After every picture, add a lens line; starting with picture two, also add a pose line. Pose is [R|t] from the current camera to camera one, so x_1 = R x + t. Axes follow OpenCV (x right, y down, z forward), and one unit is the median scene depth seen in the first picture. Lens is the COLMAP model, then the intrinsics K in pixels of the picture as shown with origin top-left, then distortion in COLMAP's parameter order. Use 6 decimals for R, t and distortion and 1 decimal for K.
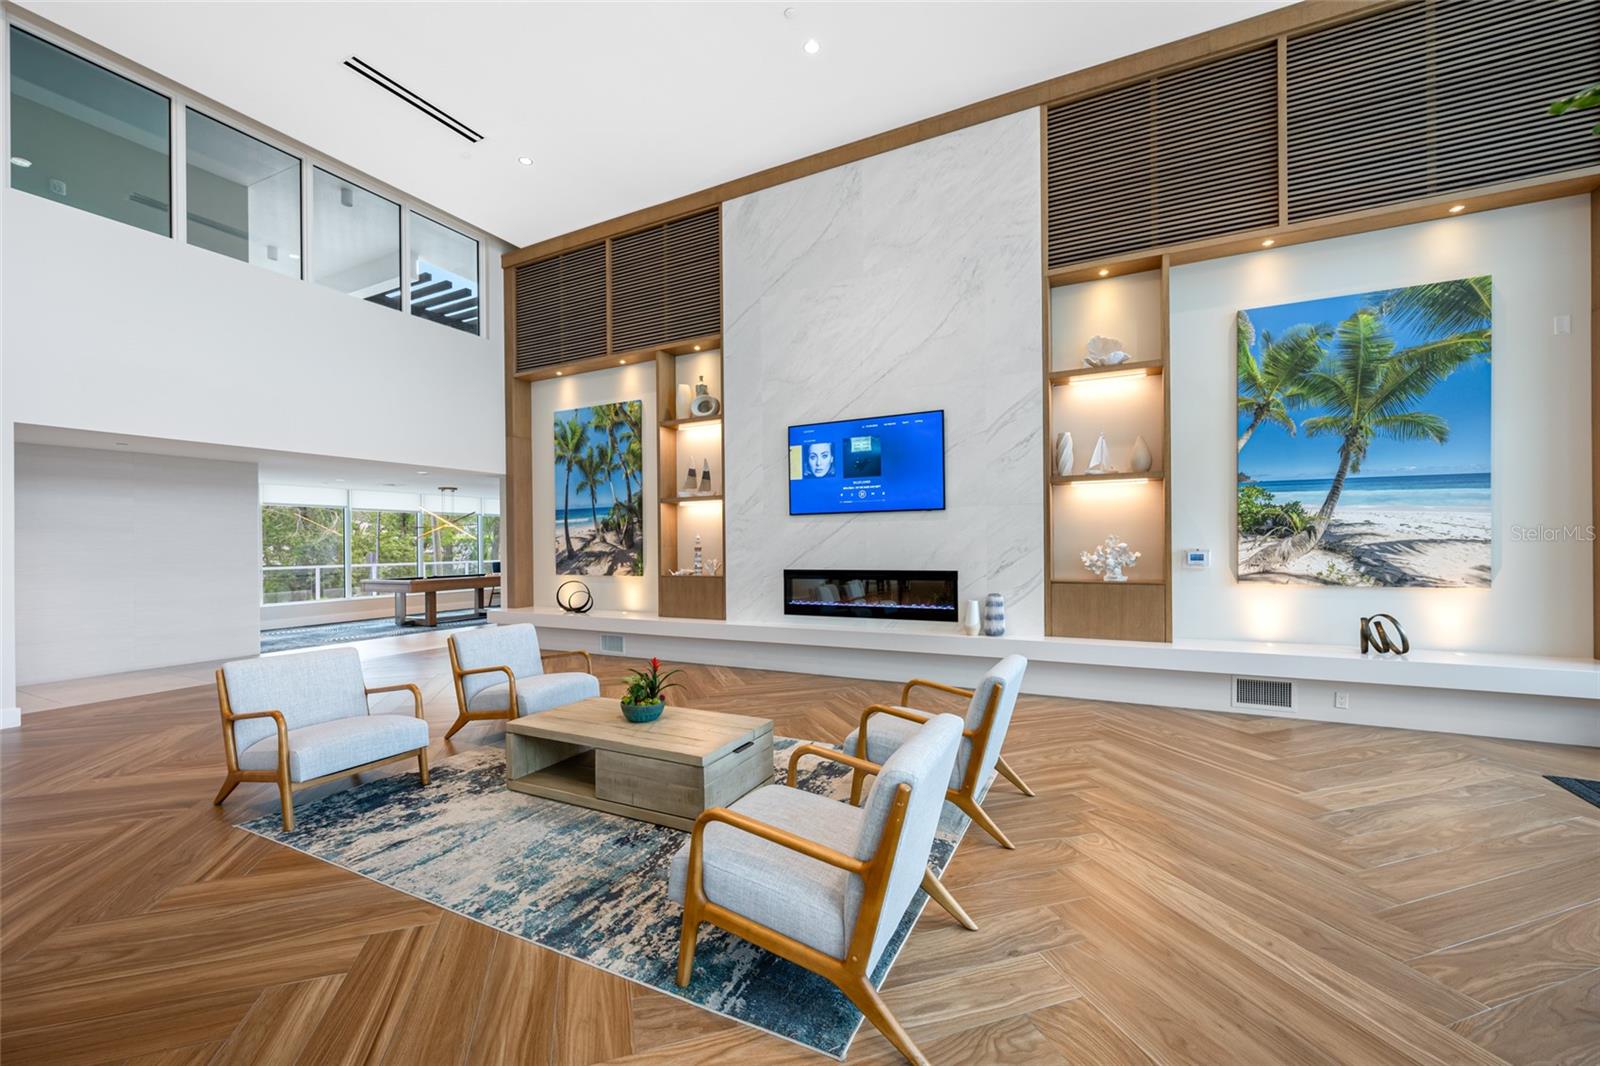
lens RADIAL K [[643.0, 0, 803.6], [0, 643.0, 546.3], [0, 0, 1]] dist [-0.010014, 0.000711]
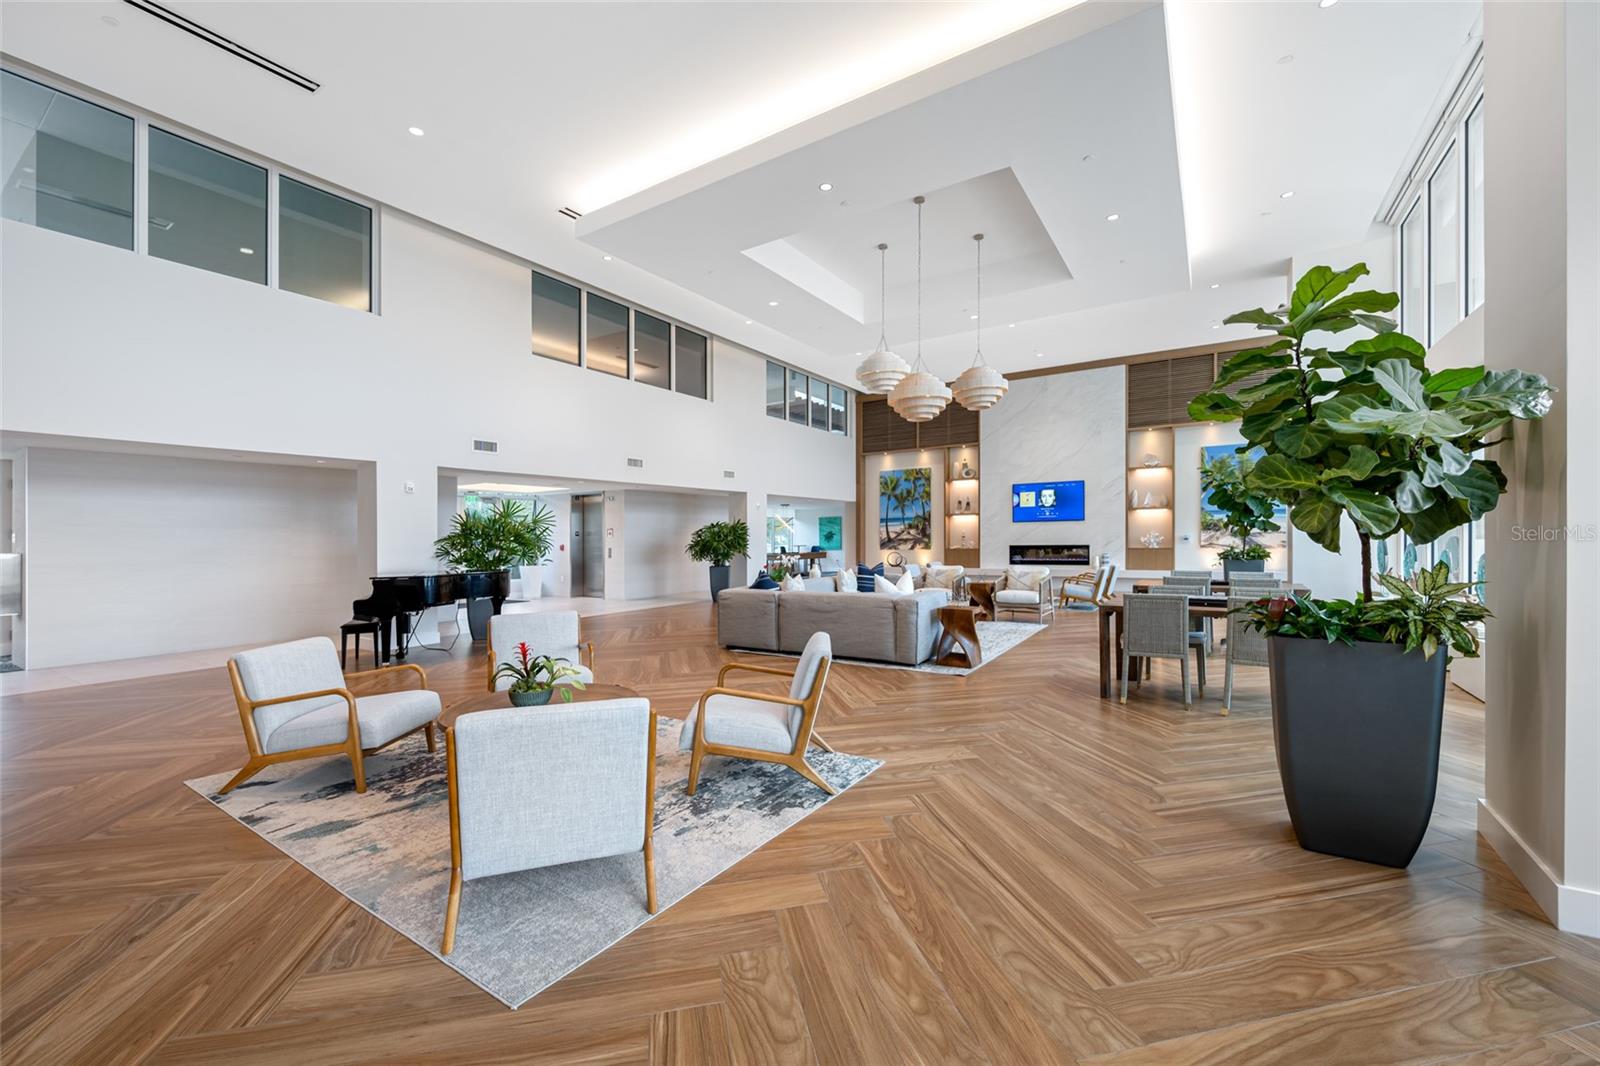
lens RADIAL K [[643.0, 0, 803.7], [0, 643.0, 556.2], [0, 0, 1]] dist [-0.010014, 0.000711]
pose [[0.995006, -0.001896, -0.099802, -0.505591], [0.004901, 0.999542, 0.029875, 0.002365], [0.099700, -0.030215, 0.994559, -1.310161]]
